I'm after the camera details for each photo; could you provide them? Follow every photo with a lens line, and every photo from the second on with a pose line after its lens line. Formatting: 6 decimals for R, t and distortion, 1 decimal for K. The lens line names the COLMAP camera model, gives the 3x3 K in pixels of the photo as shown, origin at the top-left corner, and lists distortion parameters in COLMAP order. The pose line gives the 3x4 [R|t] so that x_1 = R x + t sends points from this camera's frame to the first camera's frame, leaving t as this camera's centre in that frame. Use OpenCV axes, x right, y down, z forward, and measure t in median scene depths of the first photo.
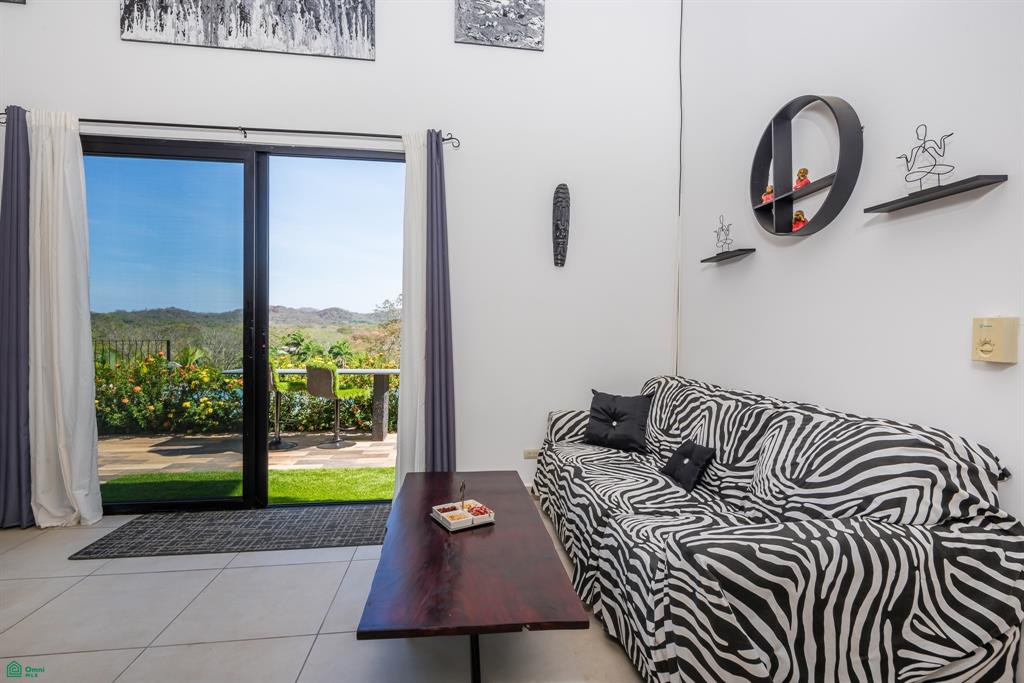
lens RADIAL K [[487.9, 0, 511.1], [0, 487.9, 331.3], [0, 0, 1]] dist [0.004822, -0.002853]
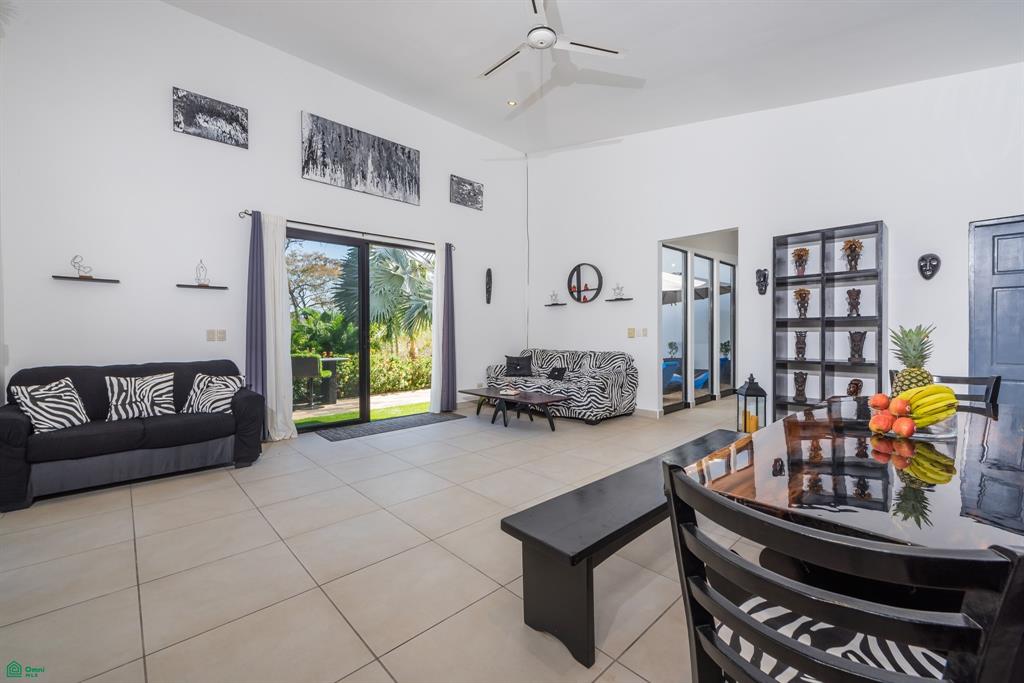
lens RADIAL K [[407.3, 0, 514.1], [0, 407.3, 335.2], [0, 0, 1]] dist [0.004263, -0.001031]
pose [[0.813679, -0.018216, 0.581030, -1.131355], [0.012792, 0.999828, 0.013431, -0.010370], [-0.581174, -0.003496, 0.813772, -0.788015]]
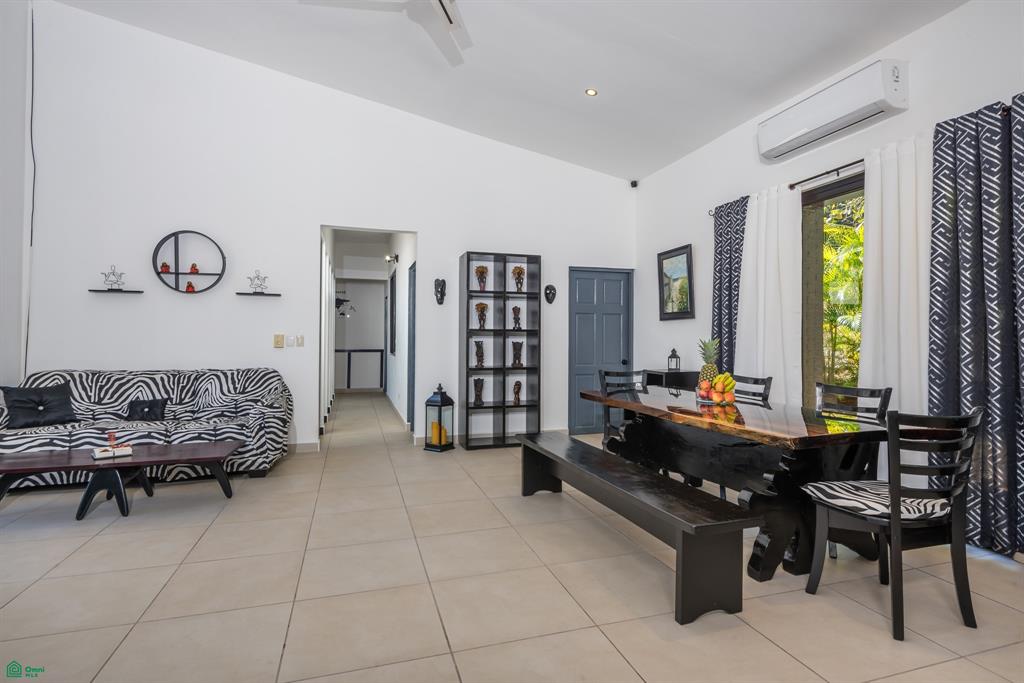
lens RADIAL K [[514.7, 0, 516.7], [0, 514.7, 339.2], [0, 0, 1]] dist [-0.015522, -0.002761]
pose [[-0.169340, -0.005075, 0.985545, -1.446593], [-0.005794, 0.999975, 0.004154, -0.008257], [-0.985541, -0.005007, -0.169365, -0.022100]]
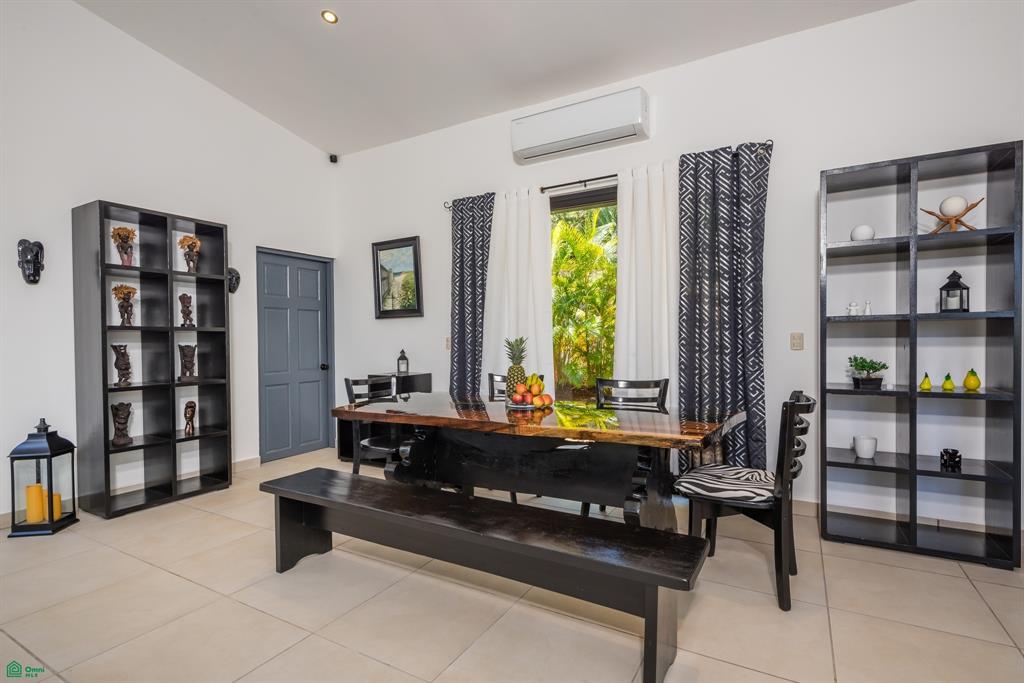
lens RADIAL K [[487.9, 0, 514.1], [0, 487.9, 351.2], [0, 0, 1]] dist [0.004822, -0.002853]
pose [[-0.794502, -0.012638, 0.607131, -0.988616], [0.004222, 0.999644, 0.026333, -0.004602], [-0.607247, 0.023485, -0.794166, 0.152639]]
